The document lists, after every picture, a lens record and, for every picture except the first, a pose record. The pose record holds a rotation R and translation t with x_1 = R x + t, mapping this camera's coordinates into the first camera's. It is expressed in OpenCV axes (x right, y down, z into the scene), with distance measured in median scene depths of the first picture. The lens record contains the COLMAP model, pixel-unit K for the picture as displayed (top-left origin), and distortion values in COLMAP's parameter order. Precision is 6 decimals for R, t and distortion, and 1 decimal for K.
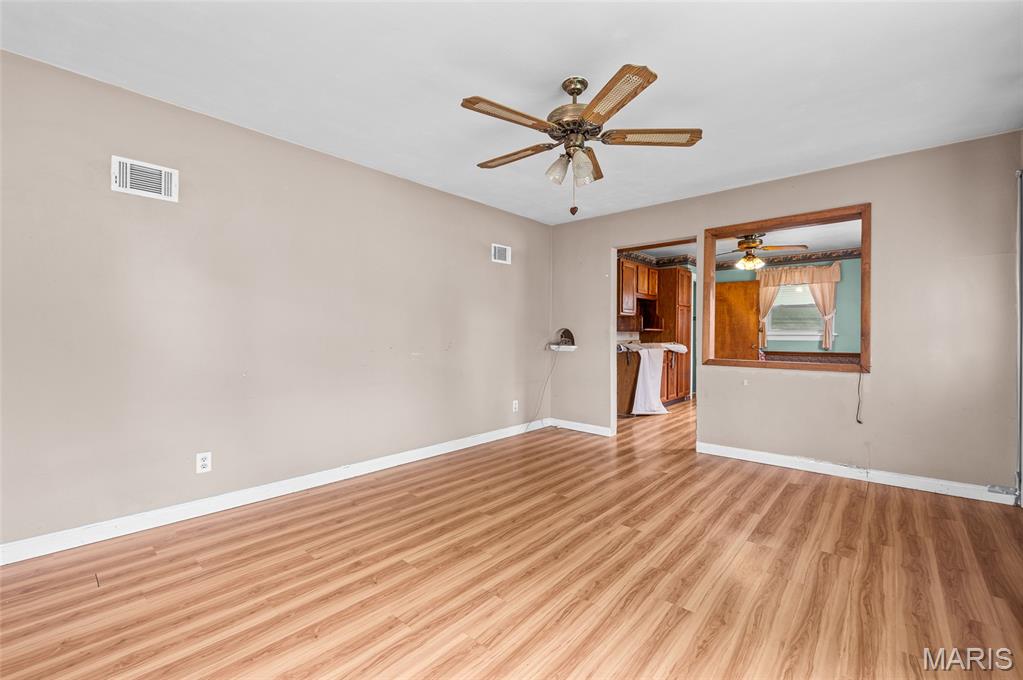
lens RADIAL K [[417.1, 0, 511.5], [0, 417.1, 340.0], [0, 0, 1]] dist [-0.000408, 0.000050]
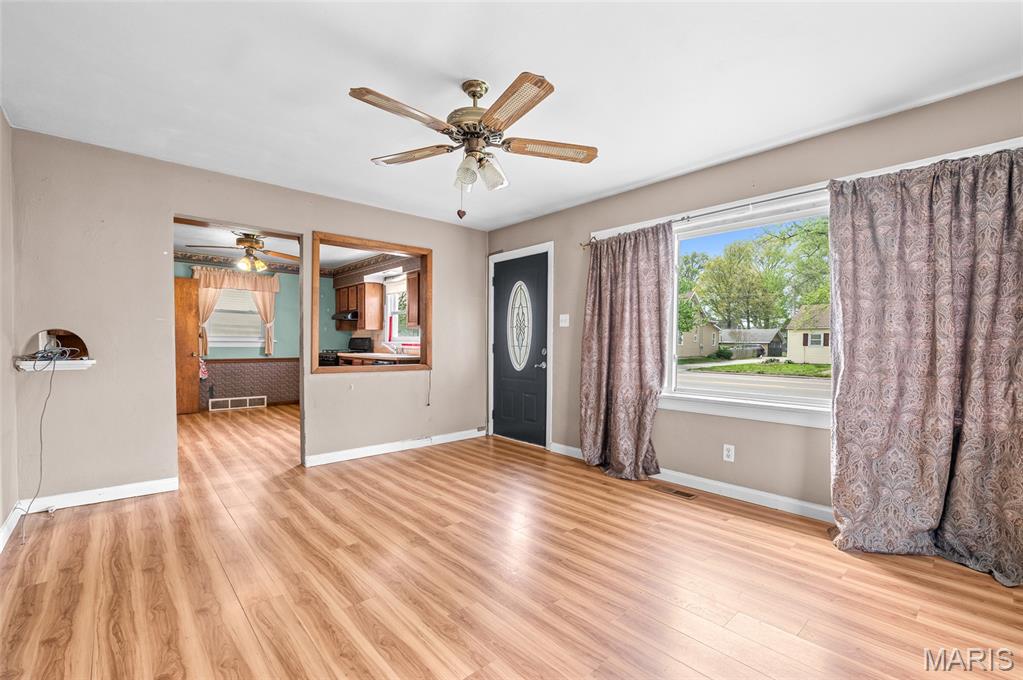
lens RADIAL K [[442.8, 0, 512.8], [0, 442.8, 358.4], [0, 0, 1]] dist [-0.011631, -0.000046]
pose [[0.125501, -0.036130, 0.991435, -0.596595], [0.007374, 0.999343, 0.035485, -0.009076], [-0.992066, 0.002858, 0.125685, 0.529098]]
